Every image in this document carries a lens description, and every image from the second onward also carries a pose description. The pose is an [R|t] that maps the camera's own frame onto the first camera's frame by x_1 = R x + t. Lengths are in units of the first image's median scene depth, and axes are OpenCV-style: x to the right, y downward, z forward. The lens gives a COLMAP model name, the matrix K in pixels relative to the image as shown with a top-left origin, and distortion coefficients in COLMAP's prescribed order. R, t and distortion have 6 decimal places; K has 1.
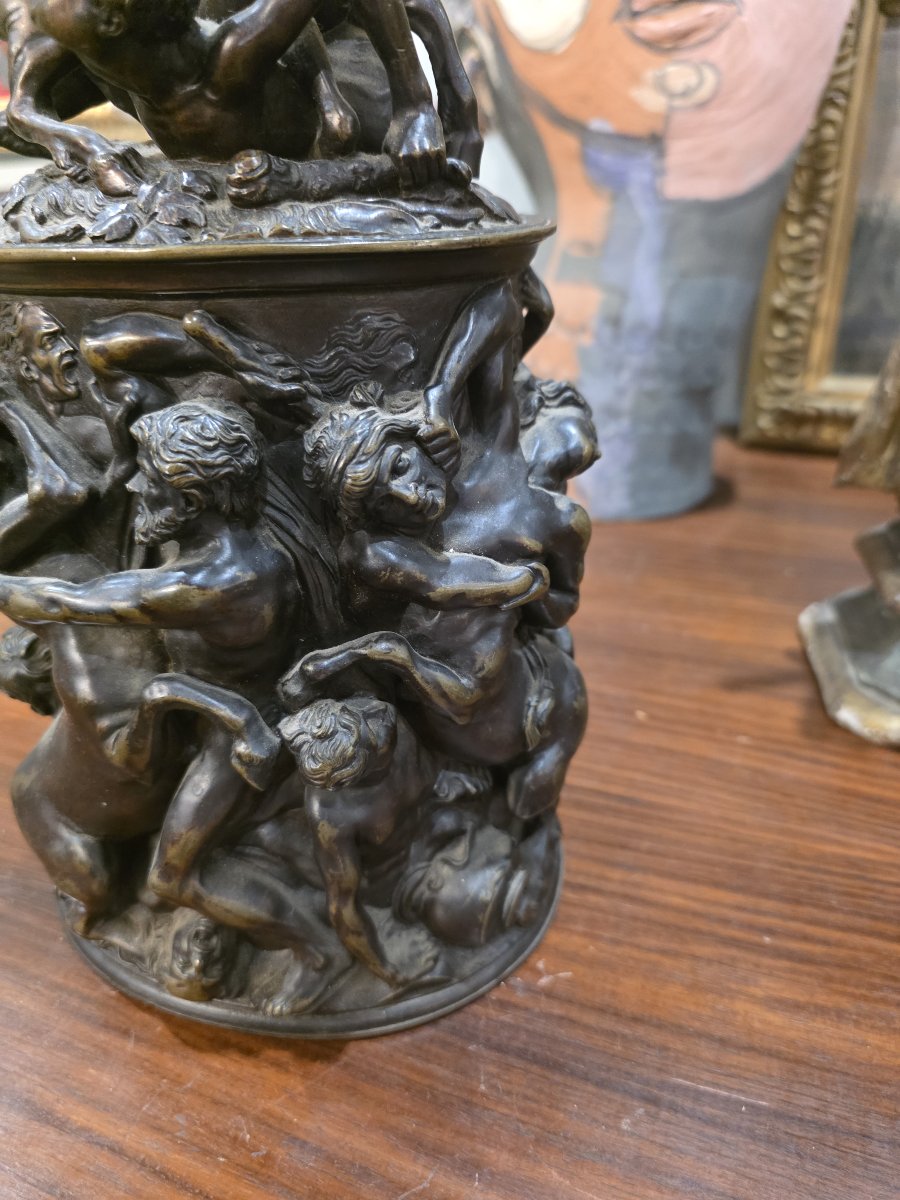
lens RADIAL K [[834.7, 0, 452.0], [0, 834.7, 600.3], [0, 0, 1]] dist [-0.026290, -0.011109]
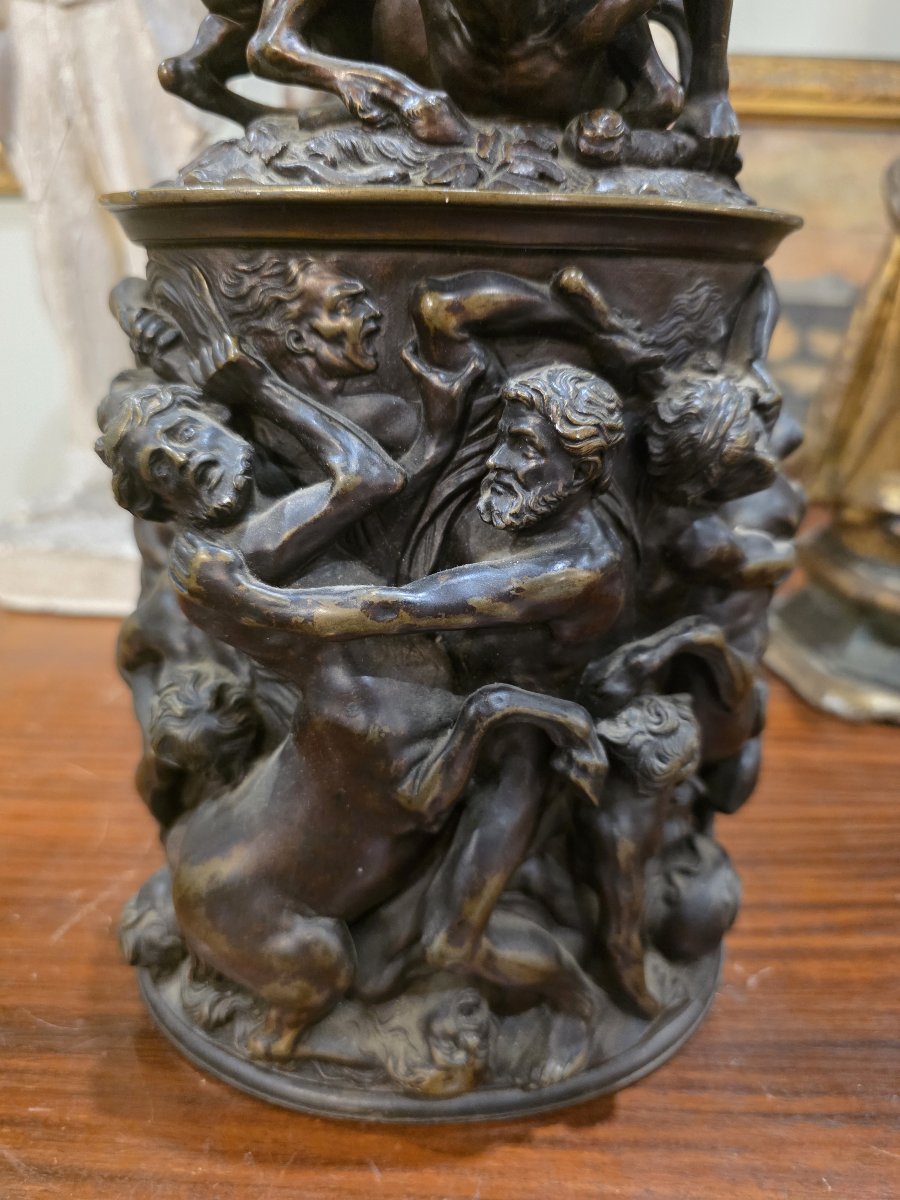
lens RADIAL K [[834.7, 0, 443.2], [0, 834.7, 599.2], [0, 0, 1]] dist [-0.026290, -0.011109]
pose [[0.943858, -0.080508, 0.320392, -0.699536], [0.112093, 0.990361, -0.081365, 0.068194], [-0.310753, 0.112711, 0.943784, 0.197799]]
